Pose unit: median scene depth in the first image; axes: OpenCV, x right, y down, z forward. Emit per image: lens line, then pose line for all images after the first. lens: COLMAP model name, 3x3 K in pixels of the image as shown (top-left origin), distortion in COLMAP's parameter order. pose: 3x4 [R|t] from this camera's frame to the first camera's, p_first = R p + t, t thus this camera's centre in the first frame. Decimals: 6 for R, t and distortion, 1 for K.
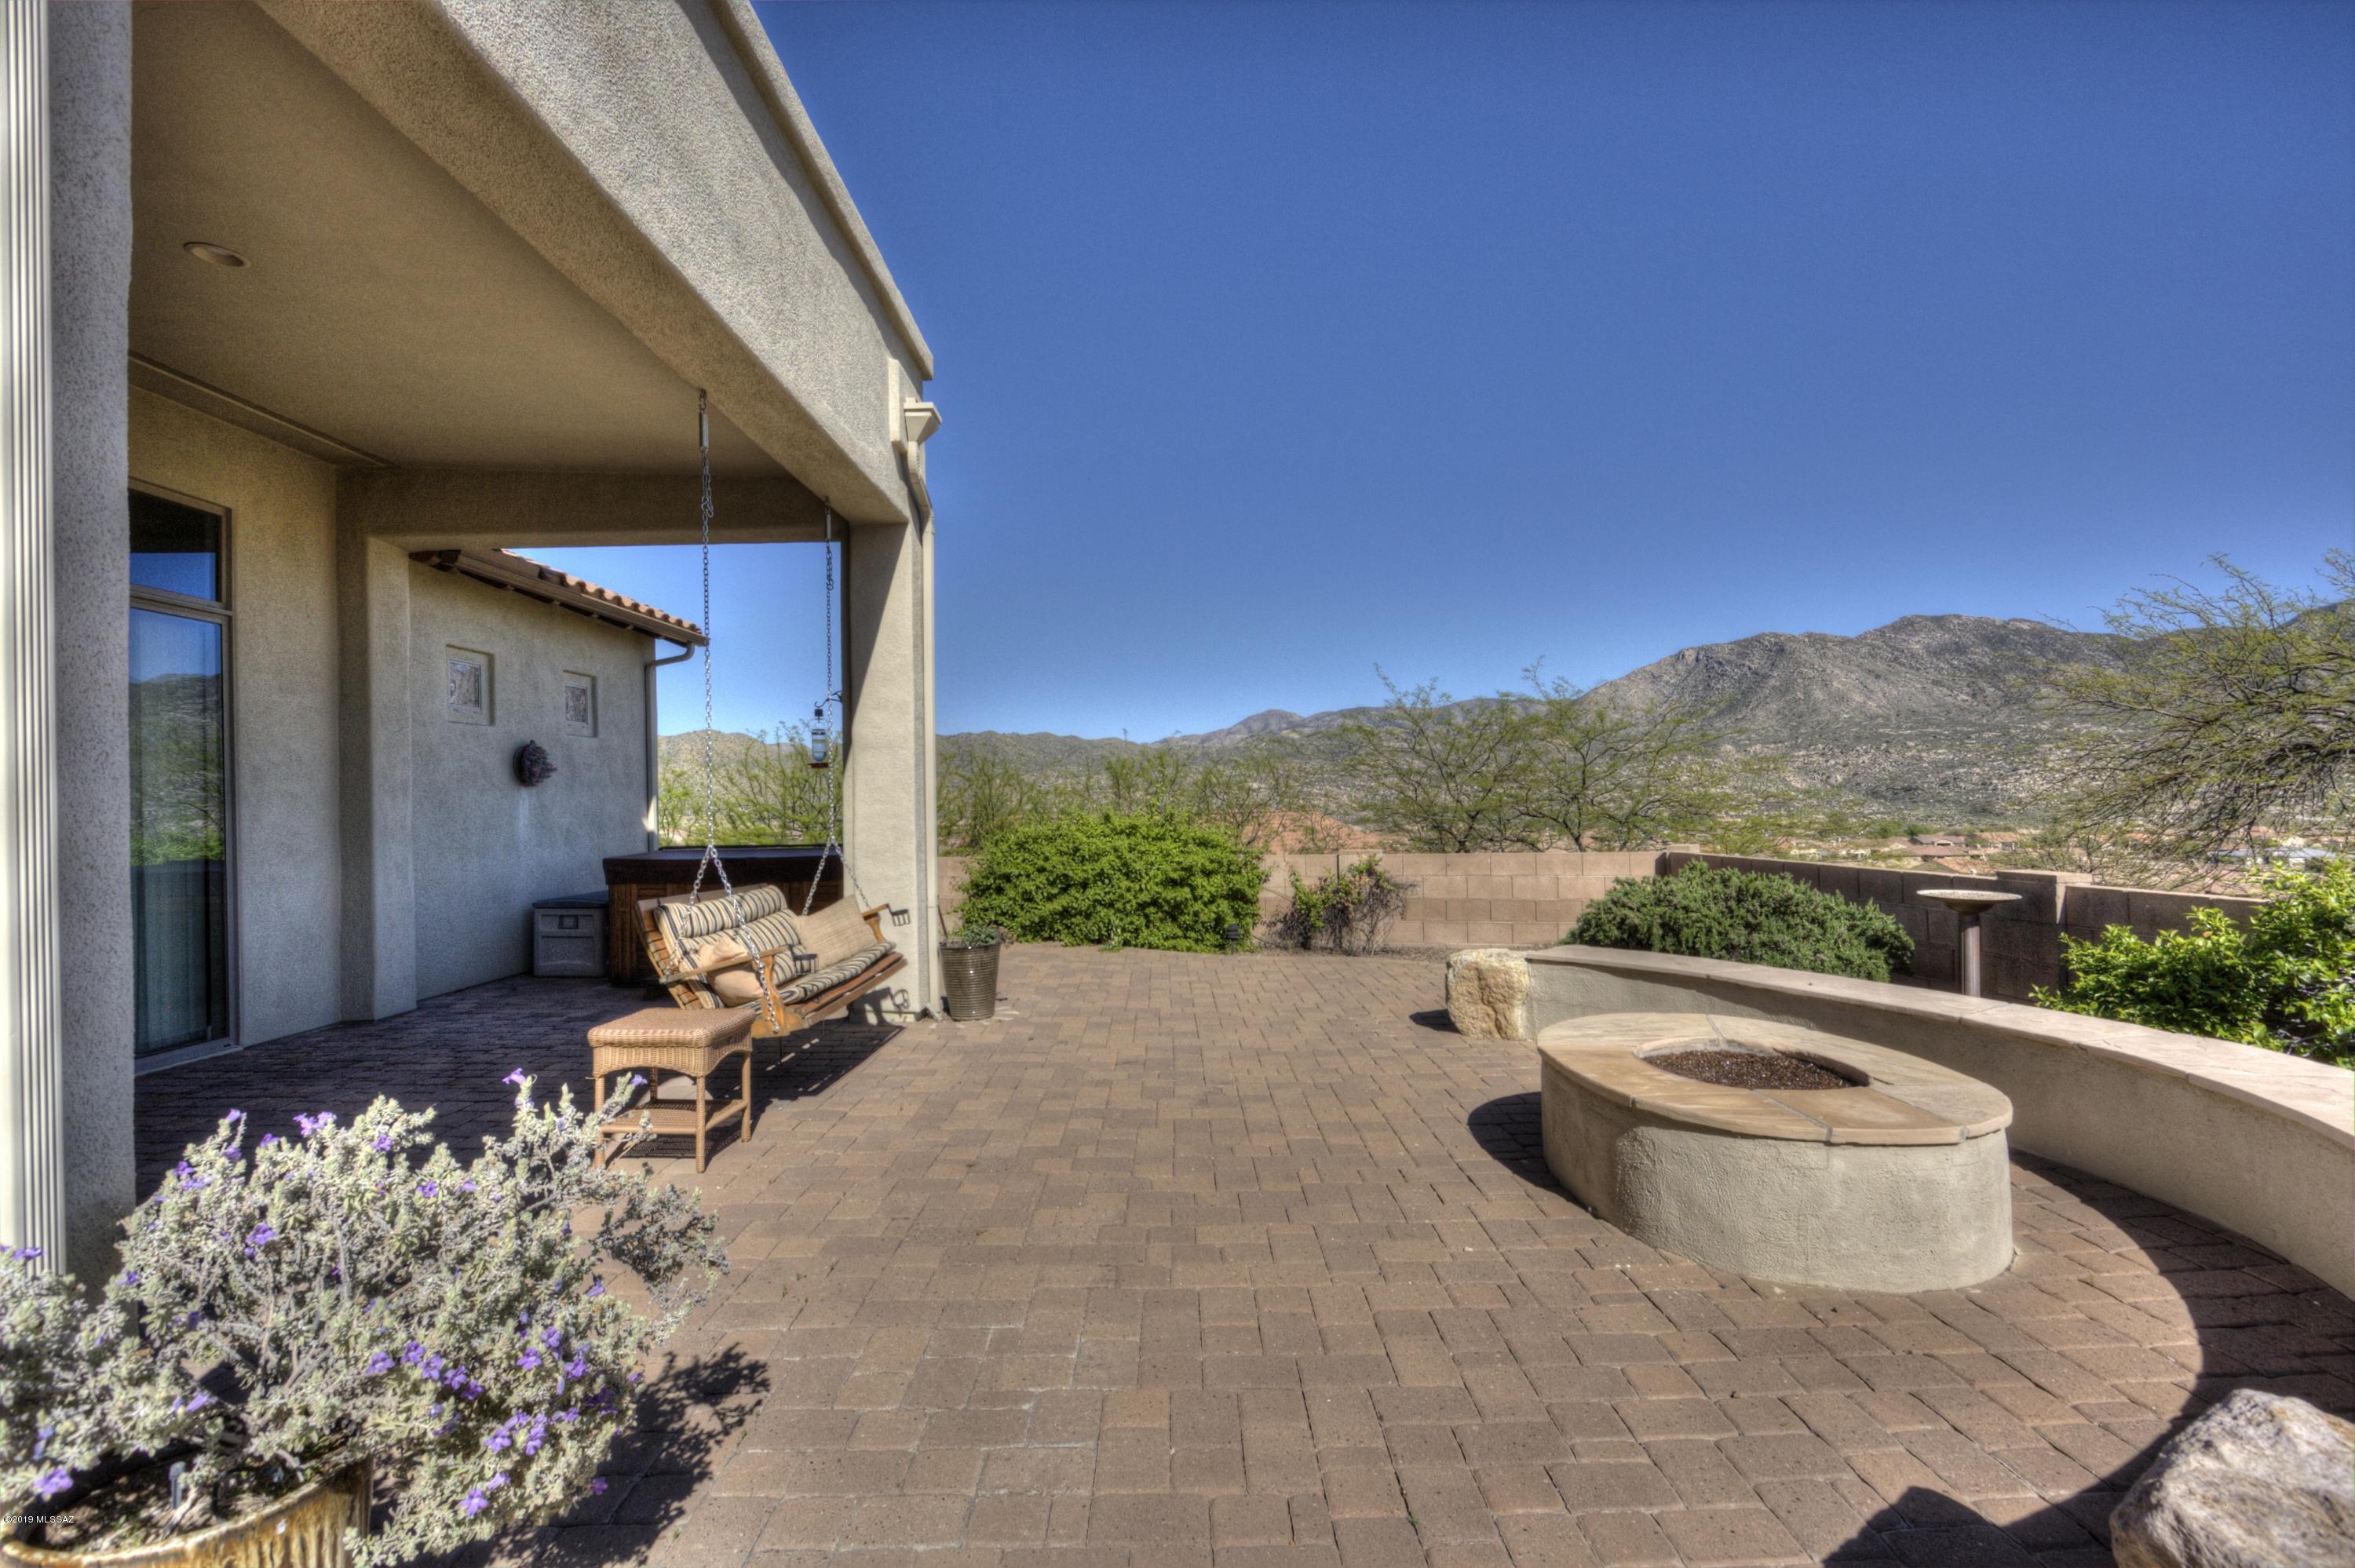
lens RADIAL K [[1082.3, 0, 1195.4], [0, 1082.3, 793.4], [0, 0, 1]] dist [-0.014683, 0.001653]
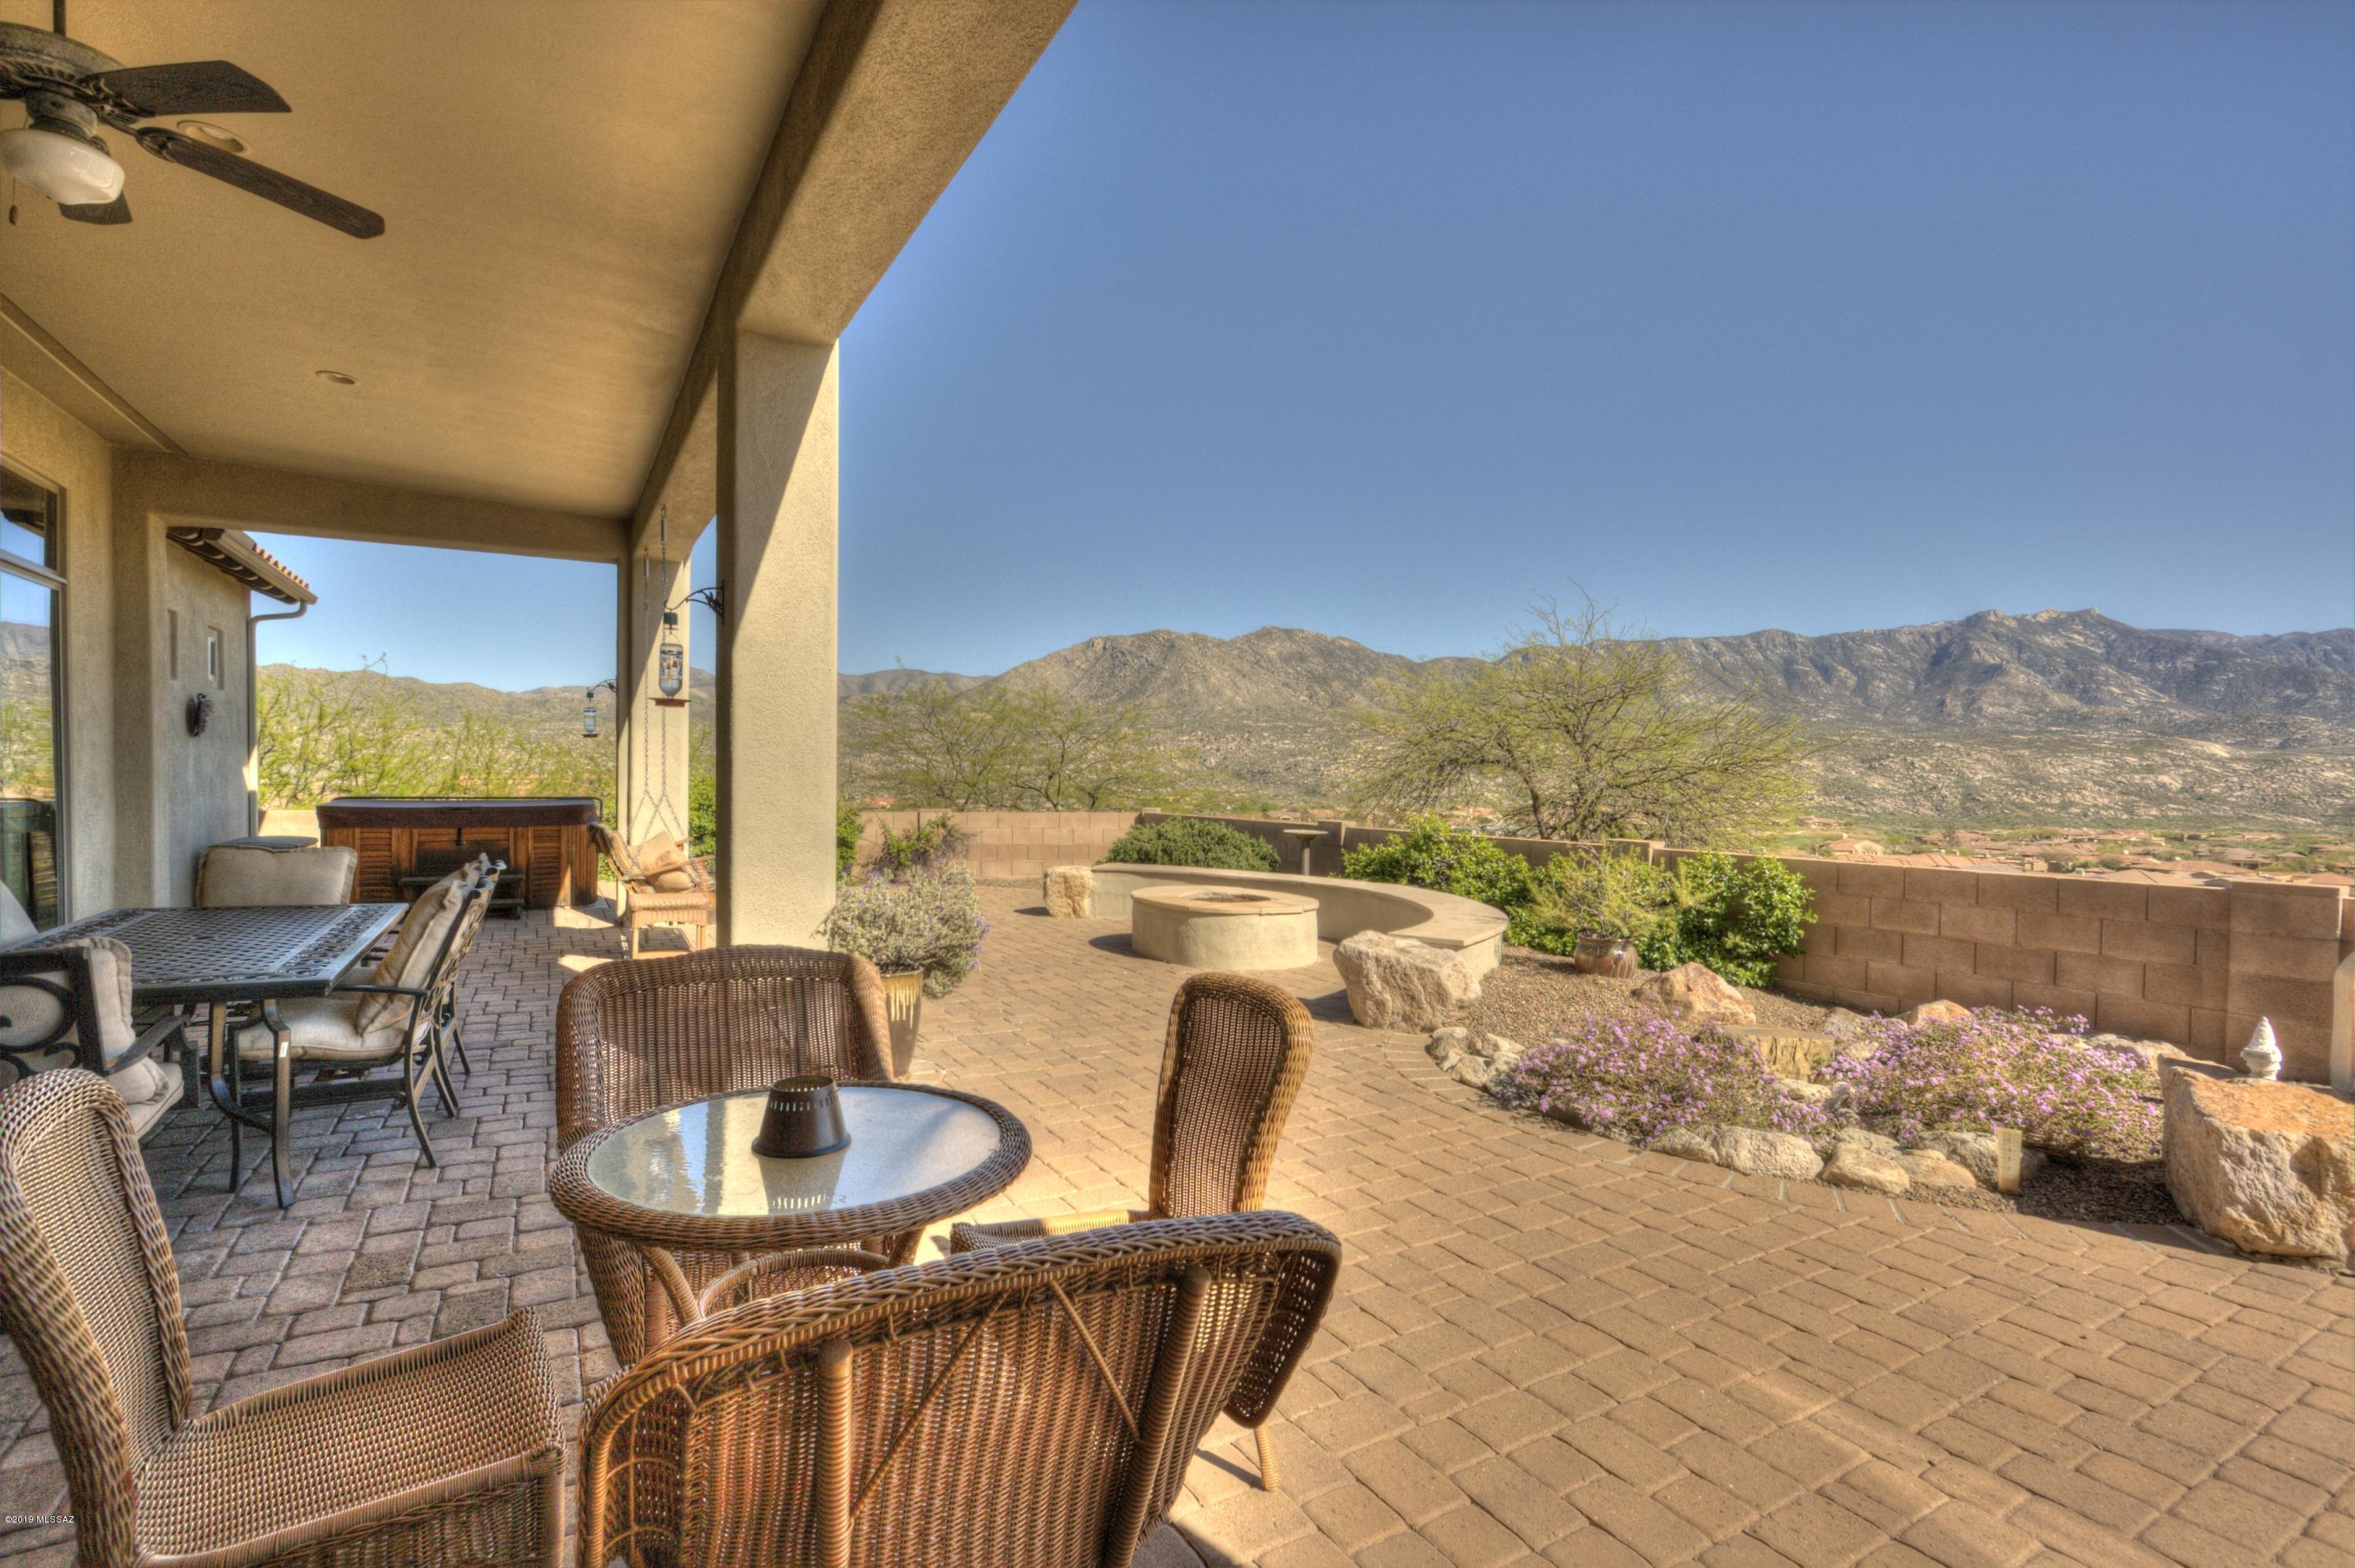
lens RADIAL K [[1082.3, 0, 1187.9], [0, 1082.3, 790.5], [0, 0, 1]] dist [-0.014683, 0.001653]
pose [[0.868925, 0.021389, 0.494481, -0.243346], [-0.033655, 0.999307, 0.015914, -0.003010], [-0.493798, -0.030470, 0.869043, -0.332145]]
